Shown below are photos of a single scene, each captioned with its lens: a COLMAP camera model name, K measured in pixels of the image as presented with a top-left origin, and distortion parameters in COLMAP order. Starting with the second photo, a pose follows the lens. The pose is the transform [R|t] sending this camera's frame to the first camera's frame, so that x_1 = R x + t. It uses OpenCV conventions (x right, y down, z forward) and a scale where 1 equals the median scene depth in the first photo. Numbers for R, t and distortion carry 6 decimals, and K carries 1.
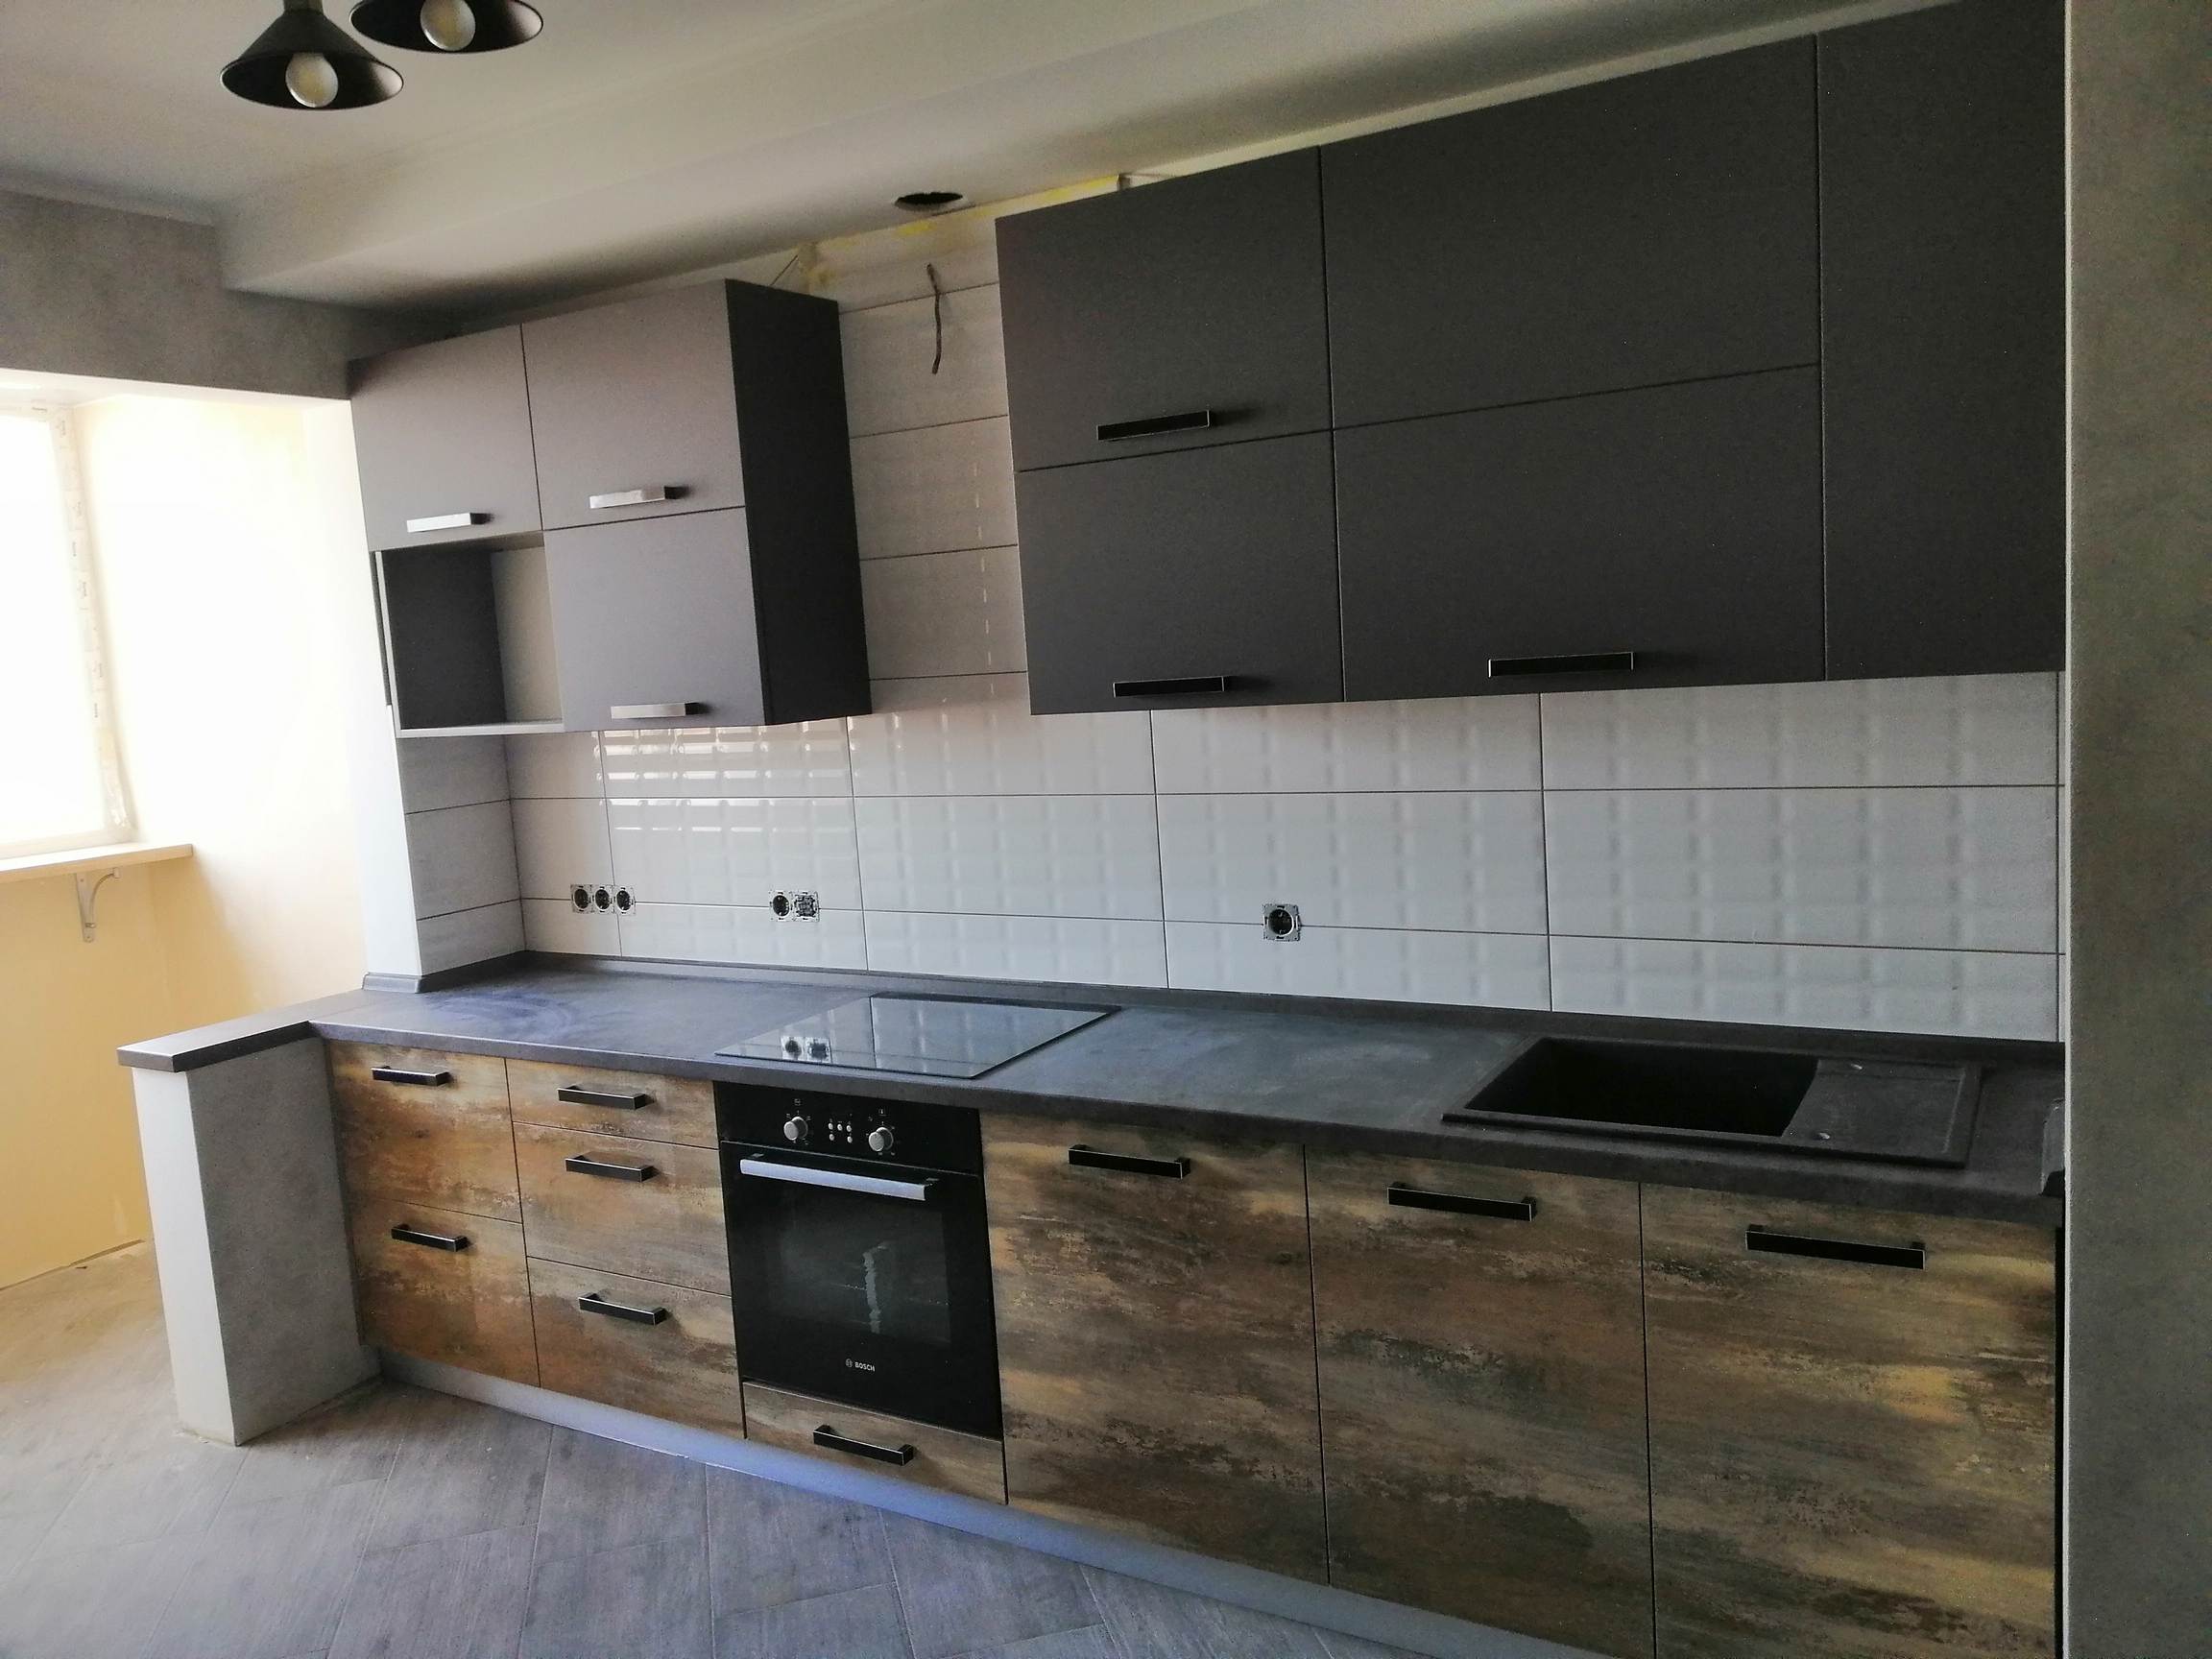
lens RADIAL K [[1654.9, 0, 1108.0], [0, 1654.9, 833.9], [0, 0, 1]] dist [0.052640, -0.066806]
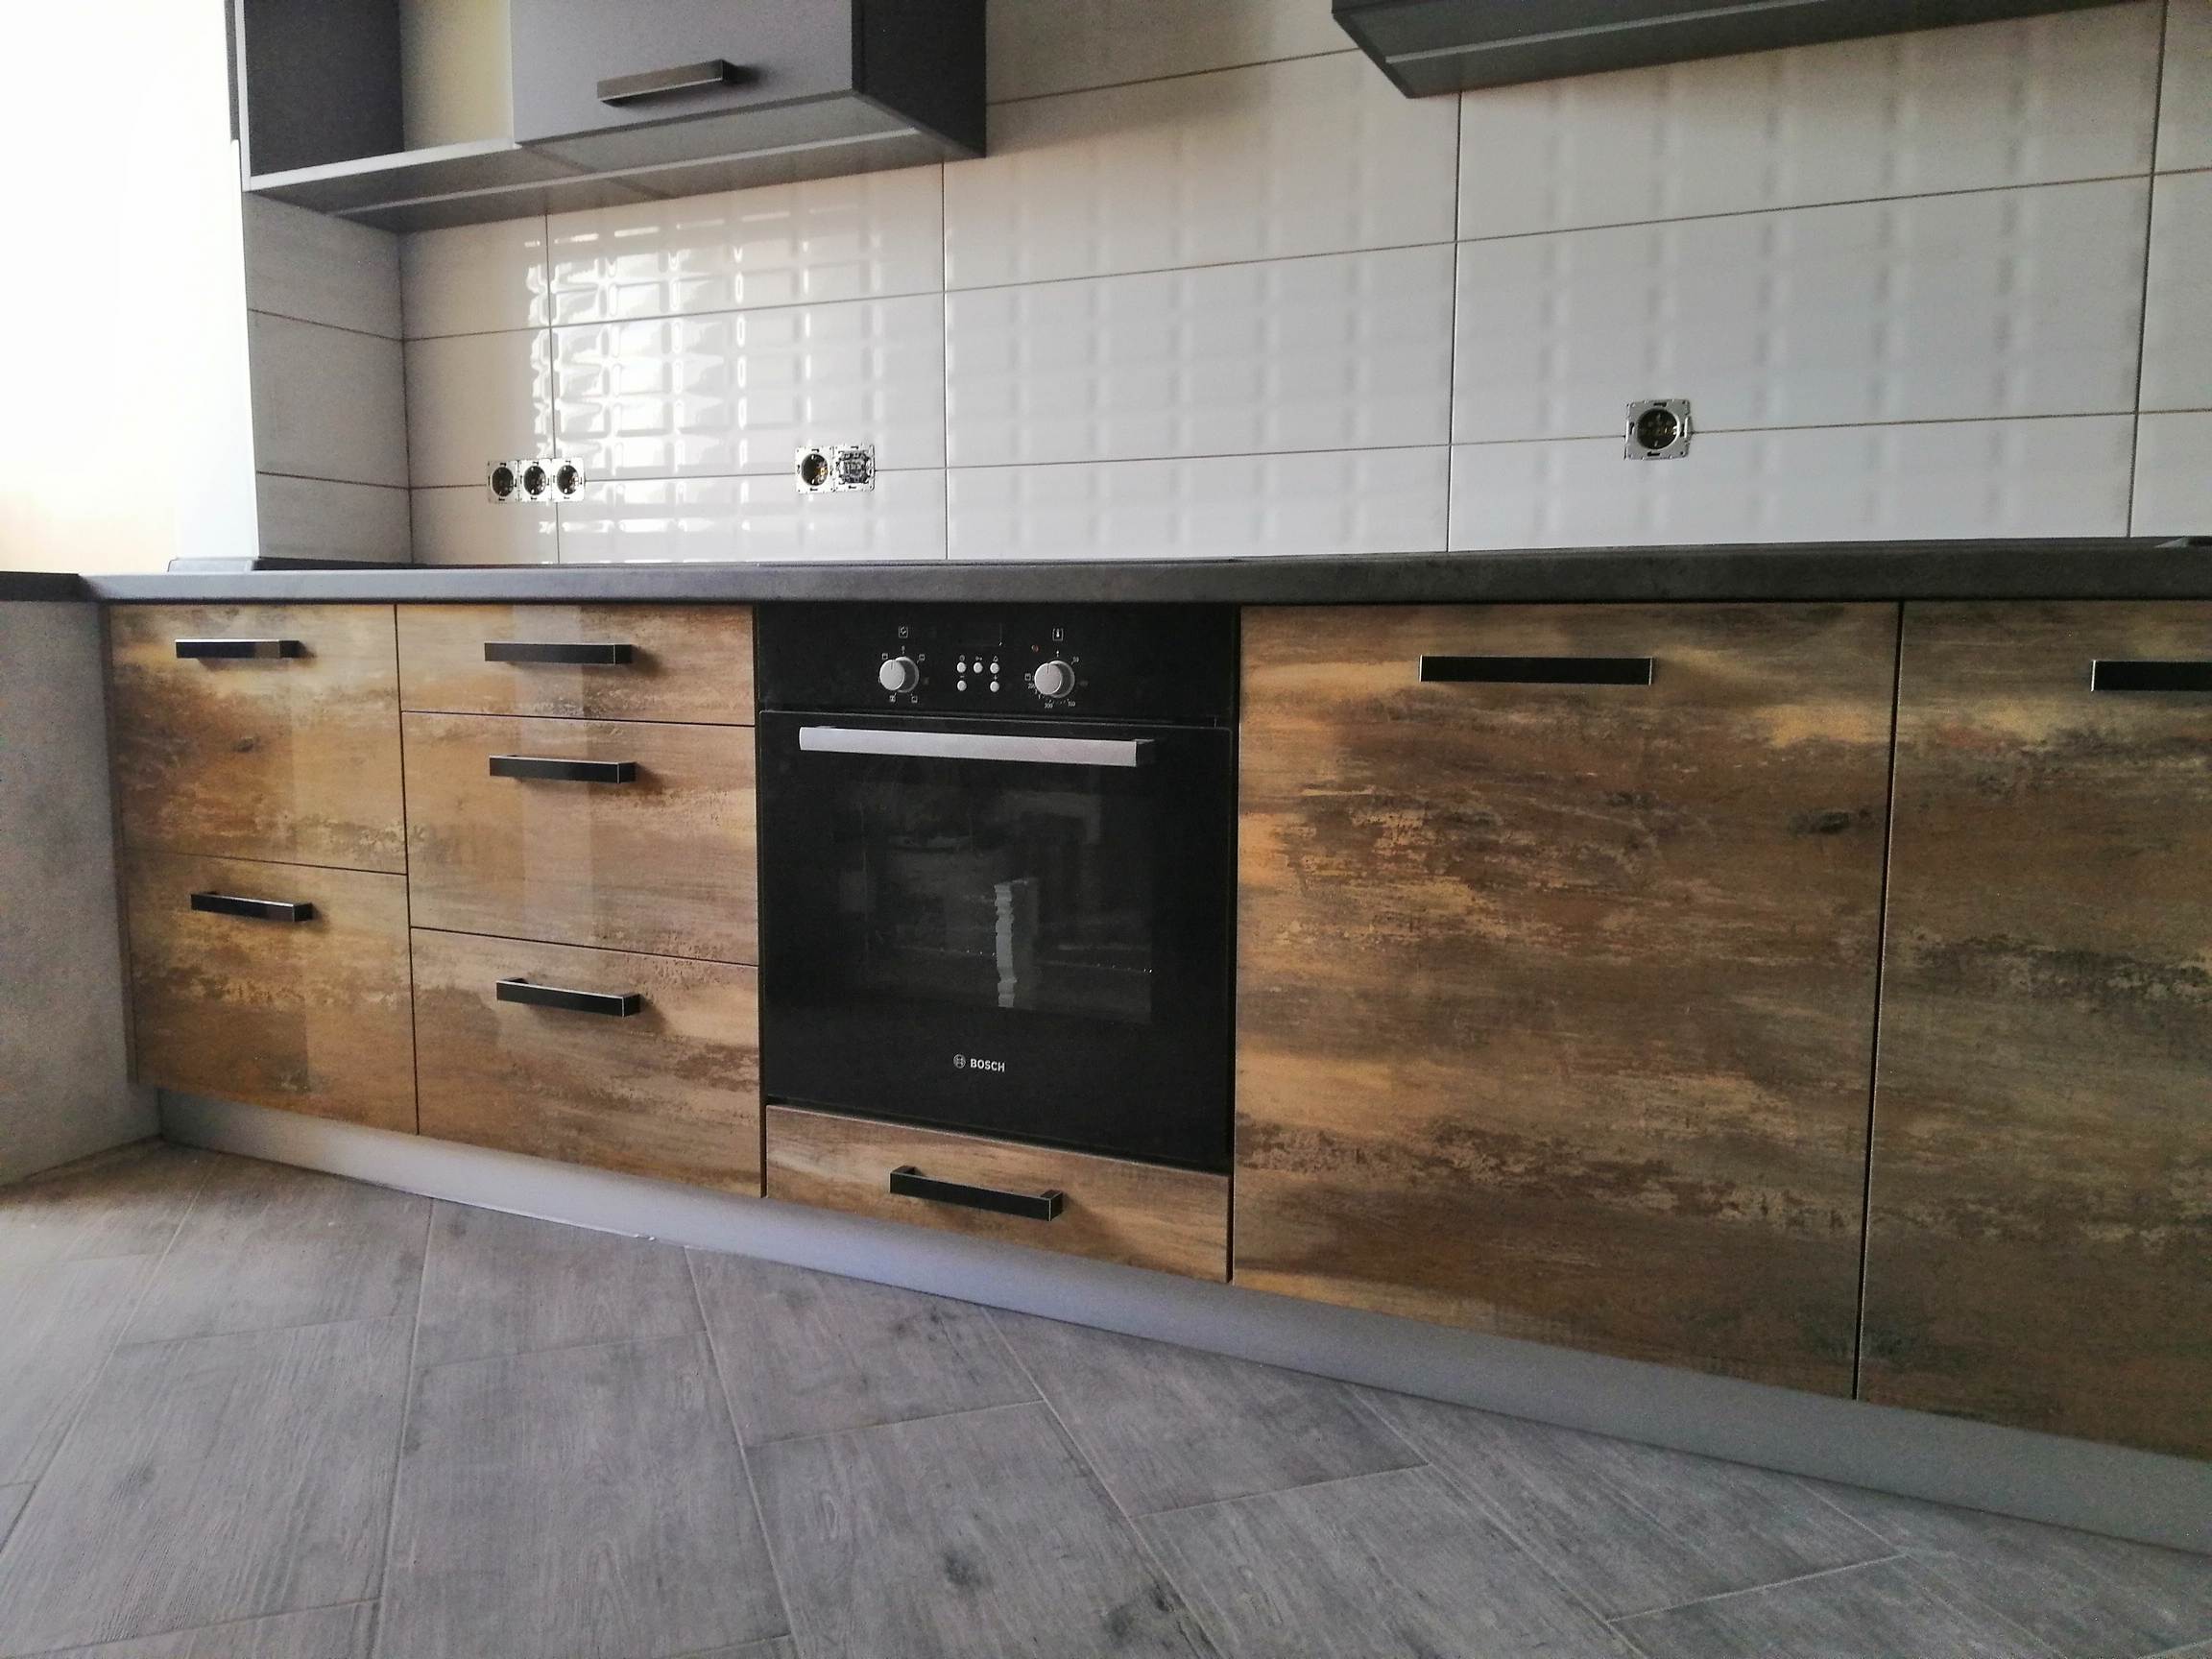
lens RADIAL K [[1654.9, 0, 1097.6], [0, 1654.9, 827.1], [0, 0, 1]] dist [0.052640, -0.066806]
pose [[0.993881, 0.060719, 0.092272, -0.170809], [-0.059977, 0.998141, -0.010799, 0.240198], [-0.092756, 0.005199, 0.995675, 0.389007]]
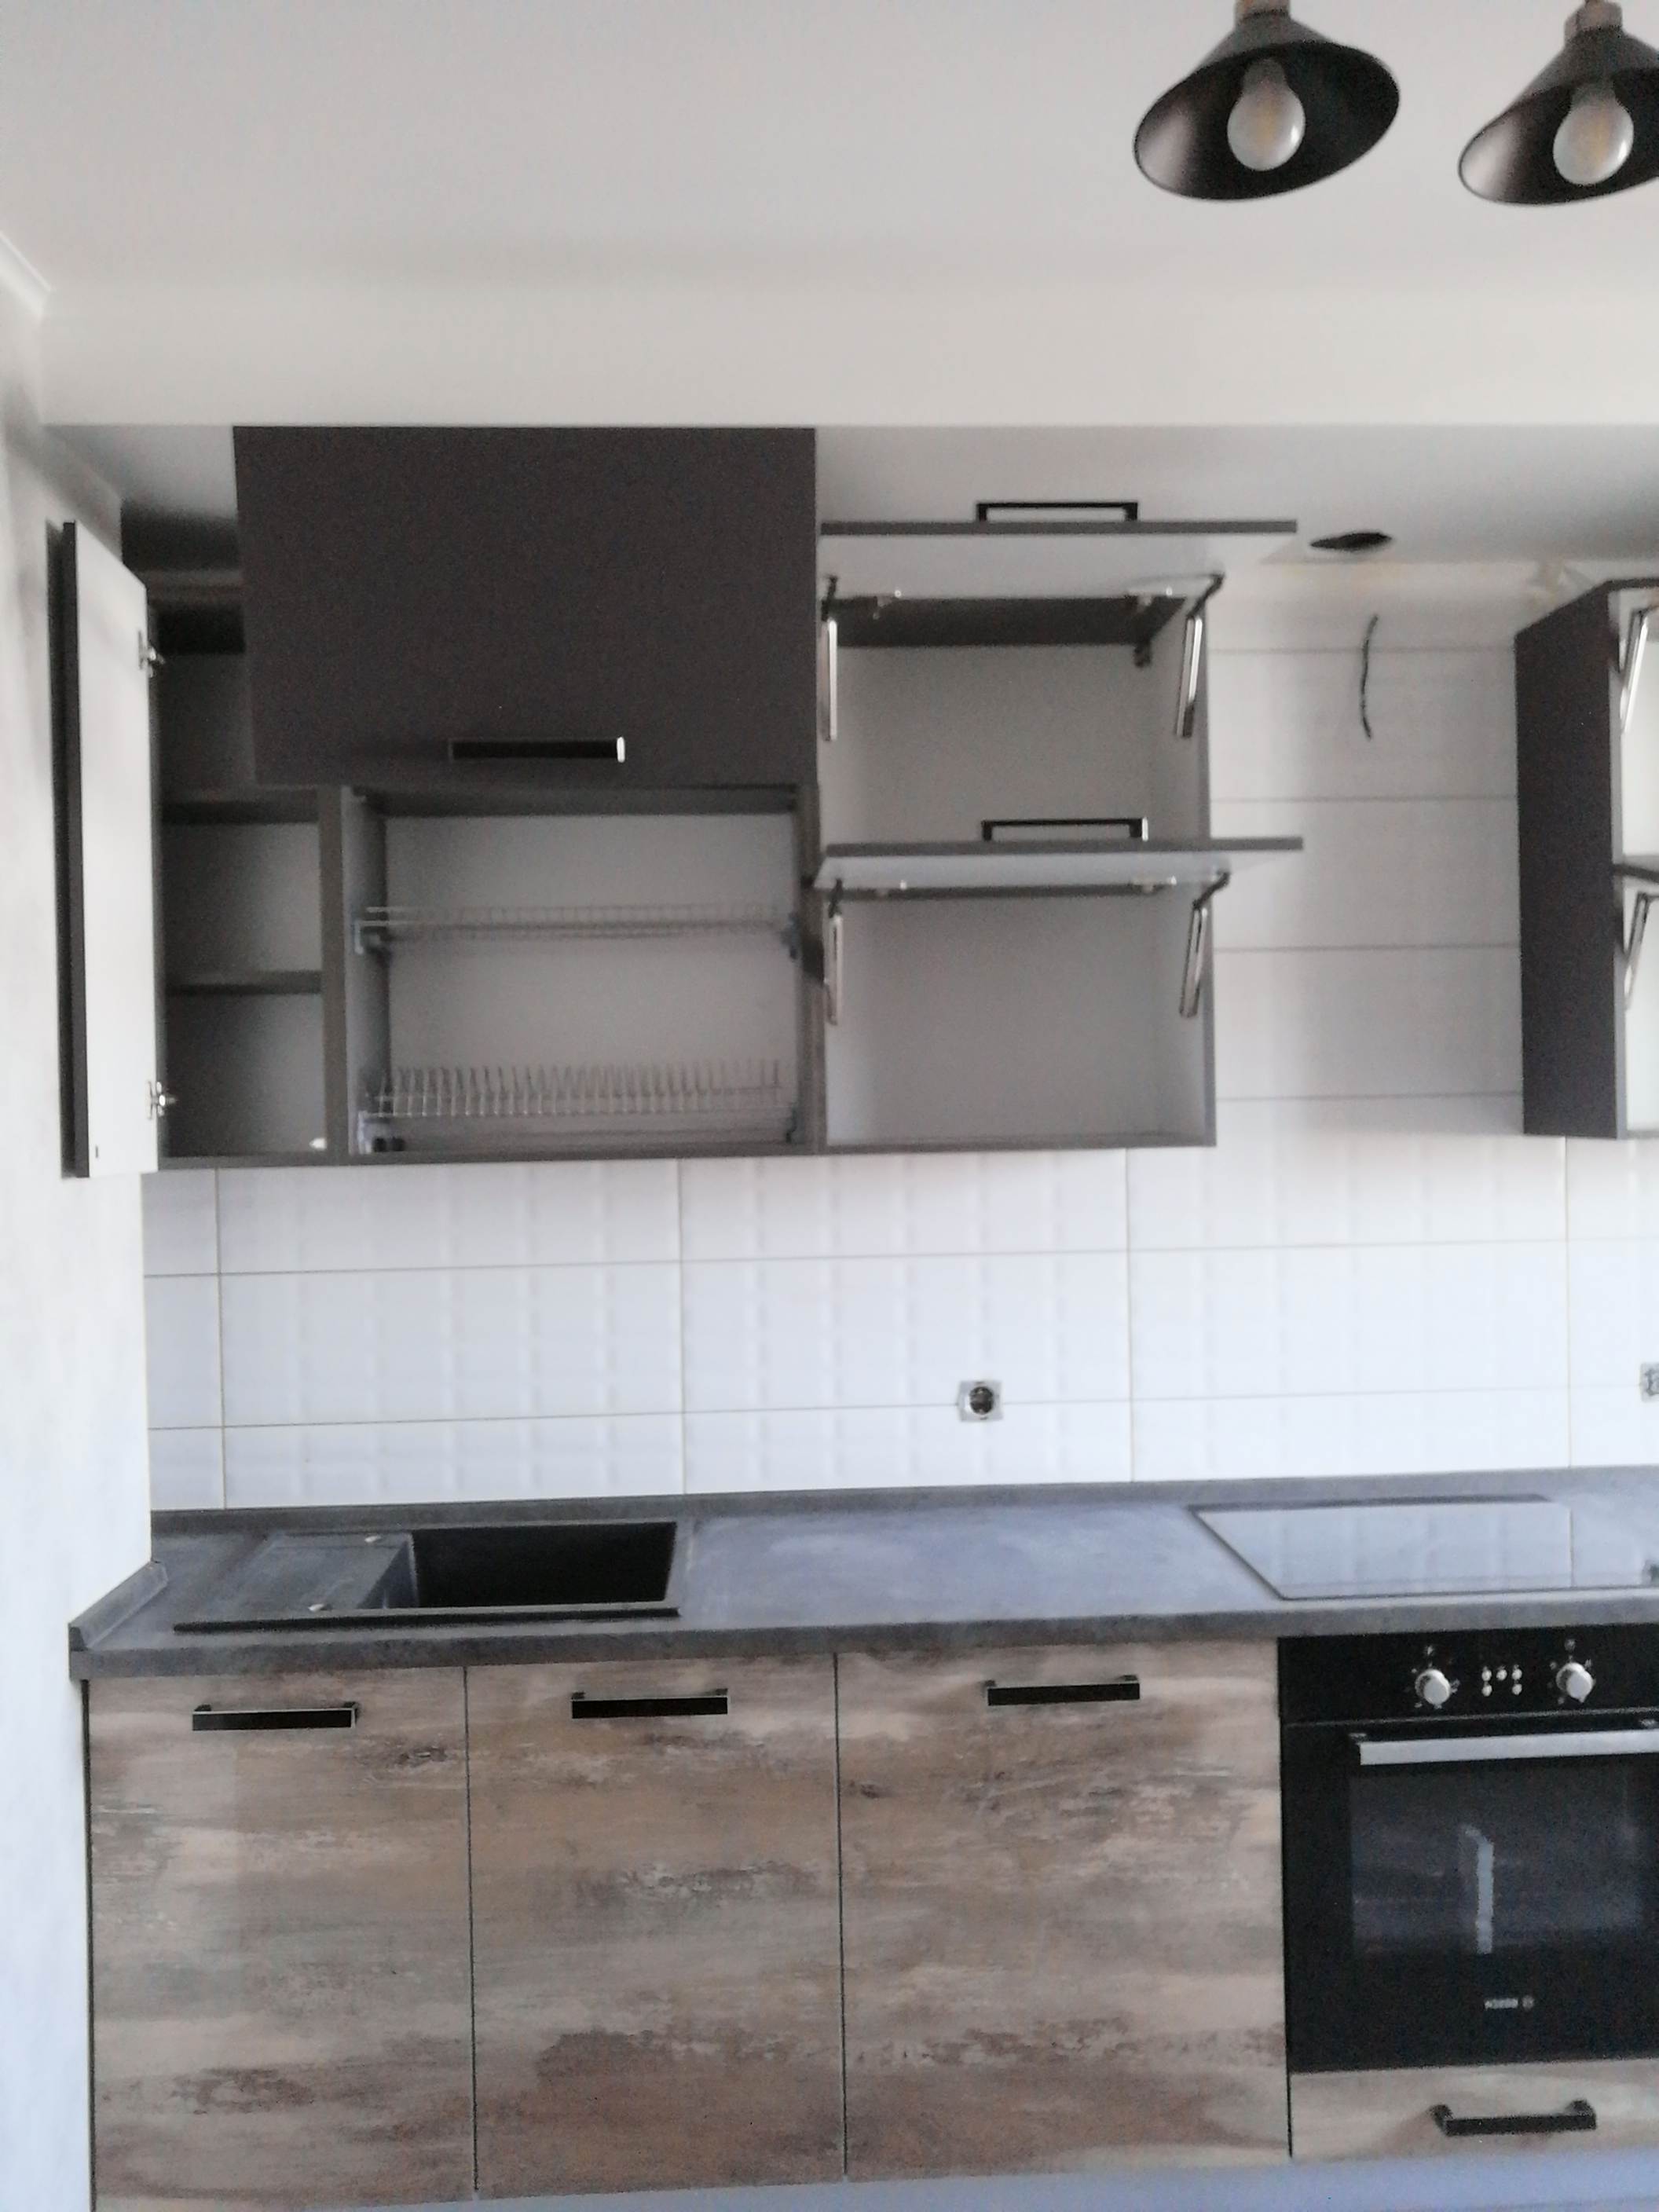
lens RADIAL K [[1654.9, 0, 849.3], [0, 1654.9, 1101.2], [0, 0, 1]] dist [0.052640, -0.066806]
pose [[0.827478, 0.038614, 0.560169, -0.849013], [0.034459, 0.992260, -0.119301, -0.002689], [-0.560440, 0.118022, 0.819743, 0.510781]]
